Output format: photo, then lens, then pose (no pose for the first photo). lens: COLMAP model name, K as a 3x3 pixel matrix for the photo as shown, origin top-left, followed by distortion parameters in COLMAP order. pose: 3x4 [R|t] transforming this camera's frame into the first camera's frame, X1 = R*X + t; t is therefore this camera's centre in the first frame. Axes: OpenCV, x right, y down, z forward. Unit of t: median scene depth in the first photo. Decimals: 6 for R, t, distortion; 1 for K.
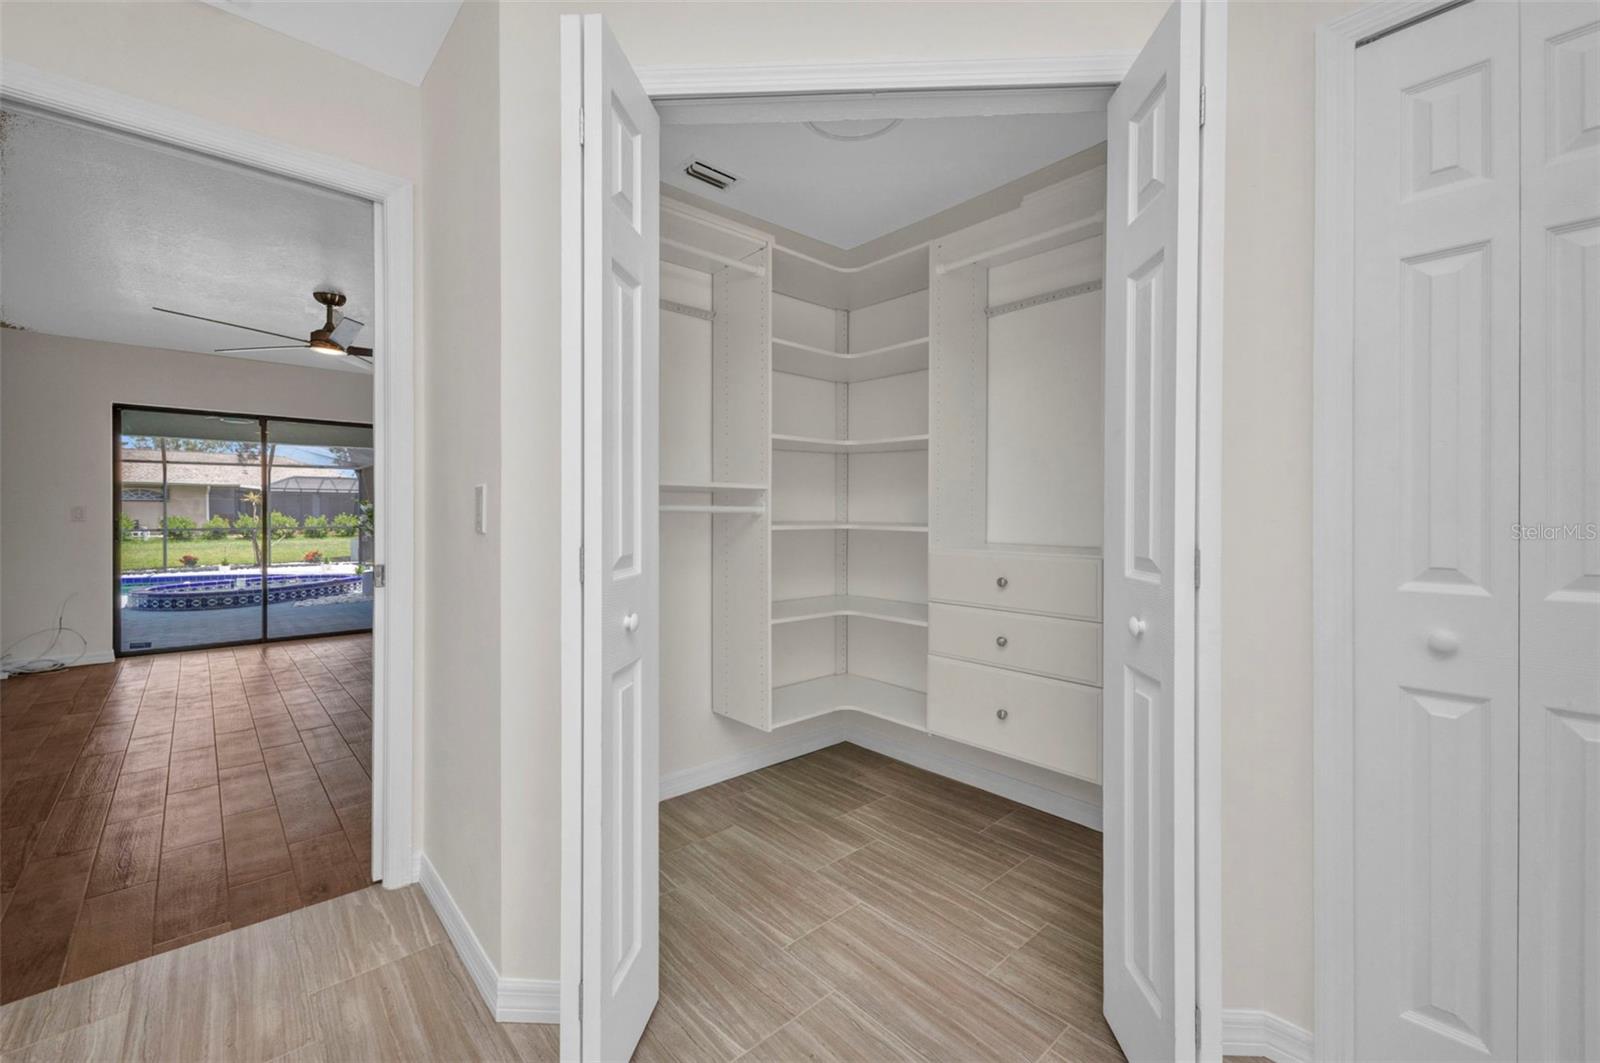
lens RADIAL K [[635.3, 0, 801.0], [0, 635.3, 509.9], [0, 0, 1]] dist [0.008403, -0.000213]
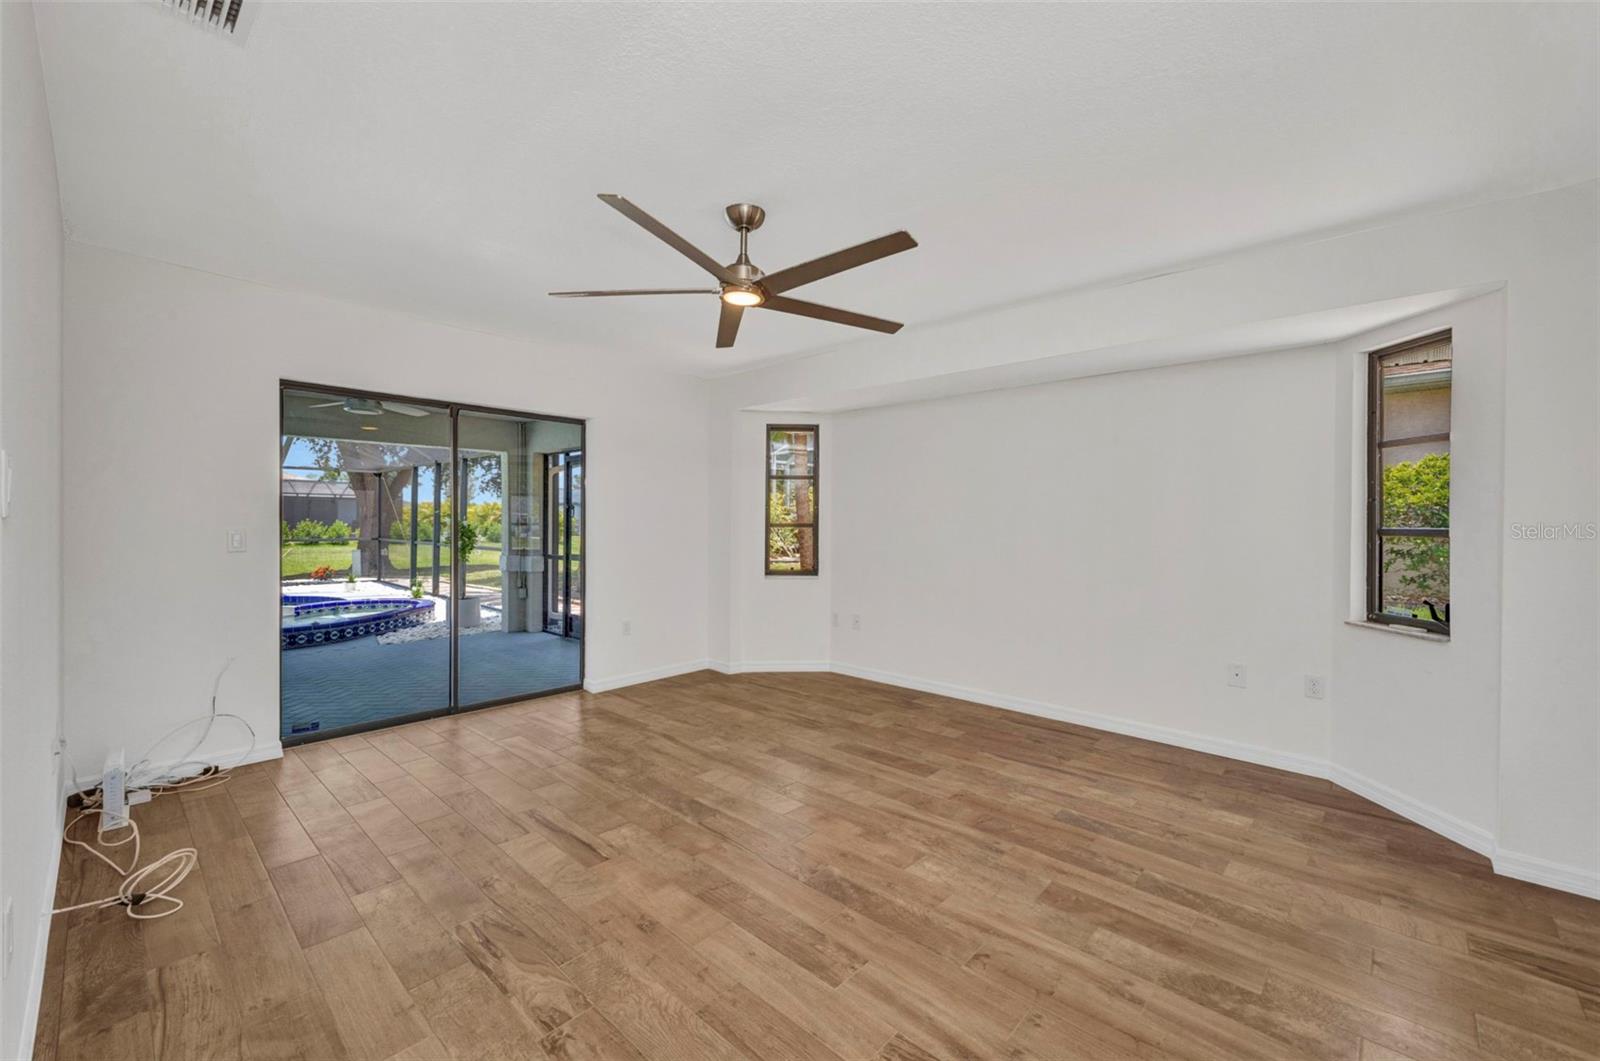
lens RADIAL K [[642.1, 0, 798.3], [0, 642.1, 522.8], [0, 0, 1]] dist [0.013949, -0.004874]
pose [[0.998184, 0.007969, 0.059705, -0.280608], [-0.008464, 0.999932, 0.008046, -0.011110], [-0.059636, -0.008537, 0.998184, 0.139576]]
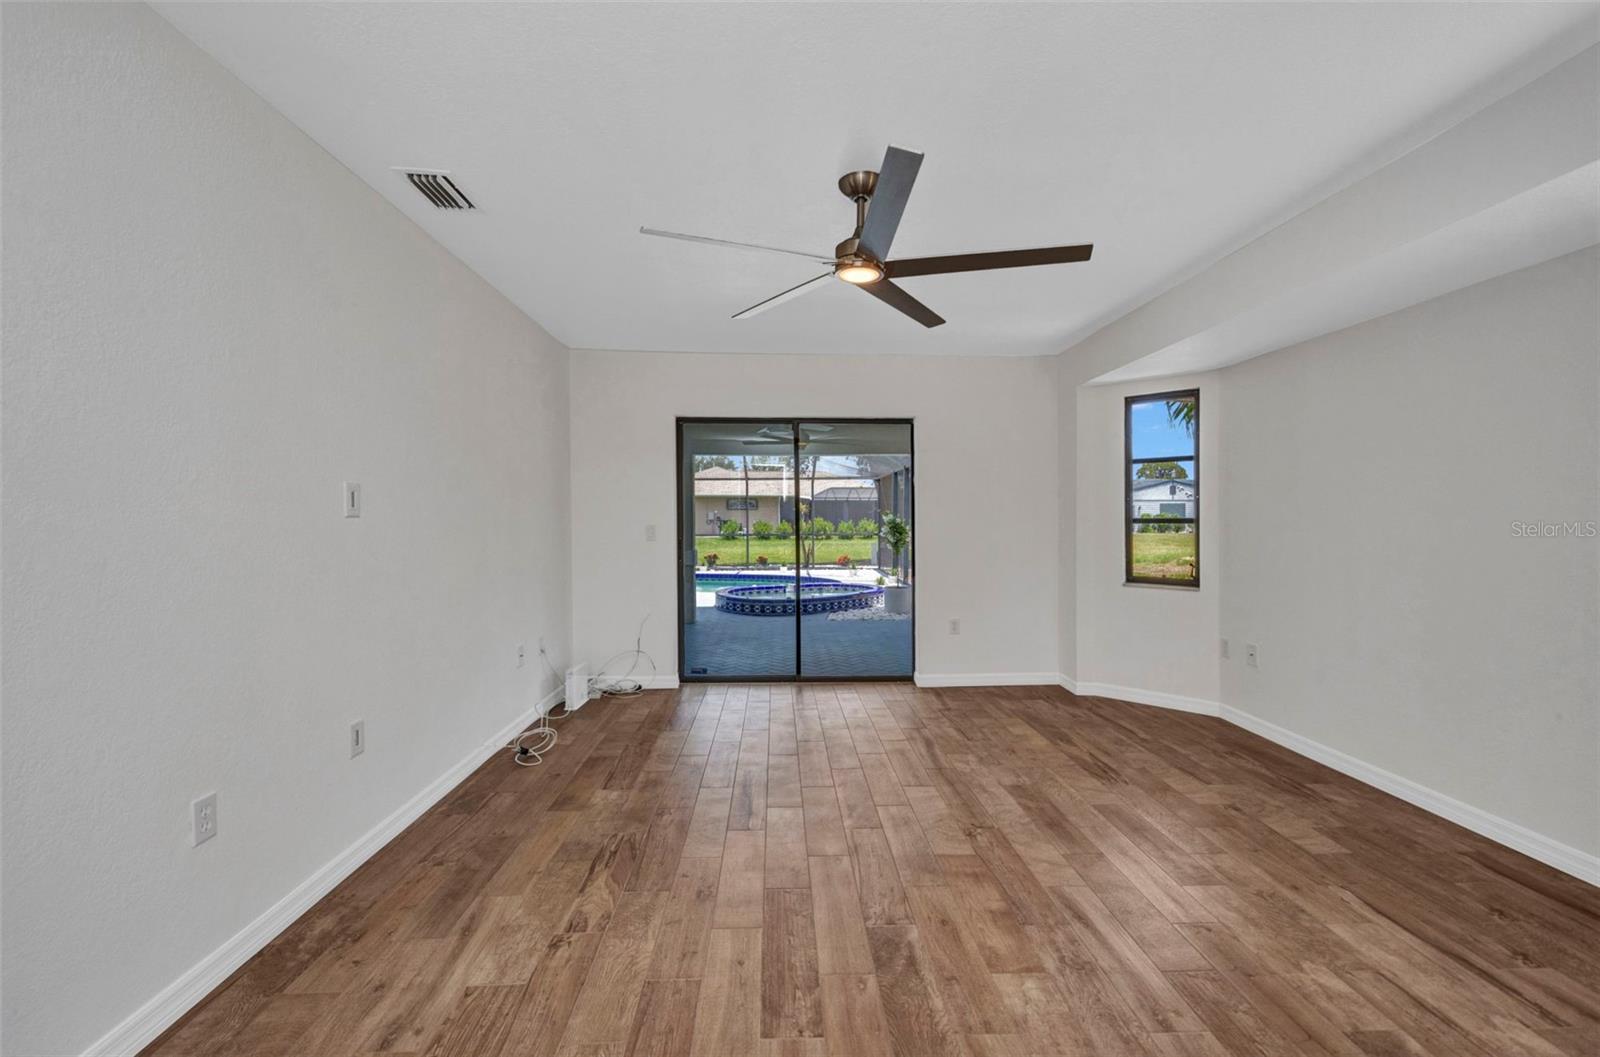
lens RADIAL K [[642.1, 0, 798.3], [0, 642.1, 520.8], [0, 0, 1]] dist [0.013949, -0.004874]
pose [[0.749112, 0.003075, -0.662436, -0.152040], [0.004899, 0.999936, 0.010182, -0.009992], [0.662425, -0.010873, 0.749049, 0.201967]]
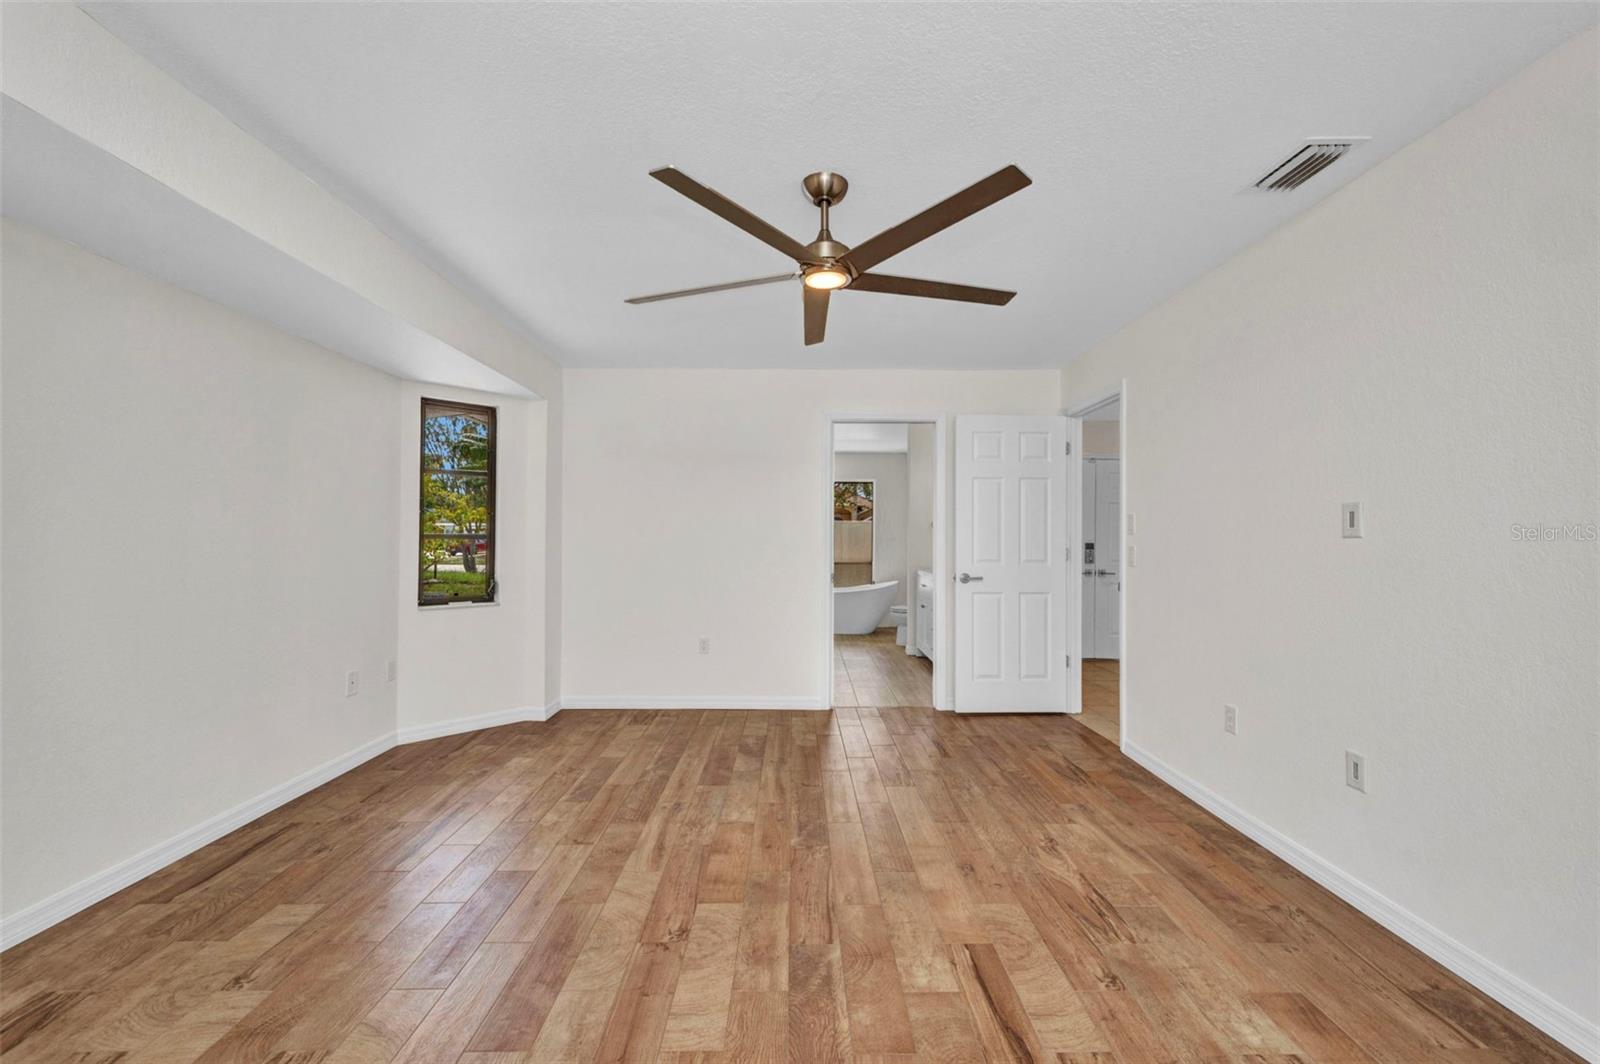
lens RADIAL K [[635.3, 0, 801.0], [0, 635.3, 510.4], [0, 0, 1]] dist [0.008403, -0.000213]
pose [[-0.733651, 0.025938, 0.679031, -0.432958], [-0.008901, 0.998819, -0.047771, -0.006961], [-0.679468, -0.041091, -0.732553, 0.558753]]
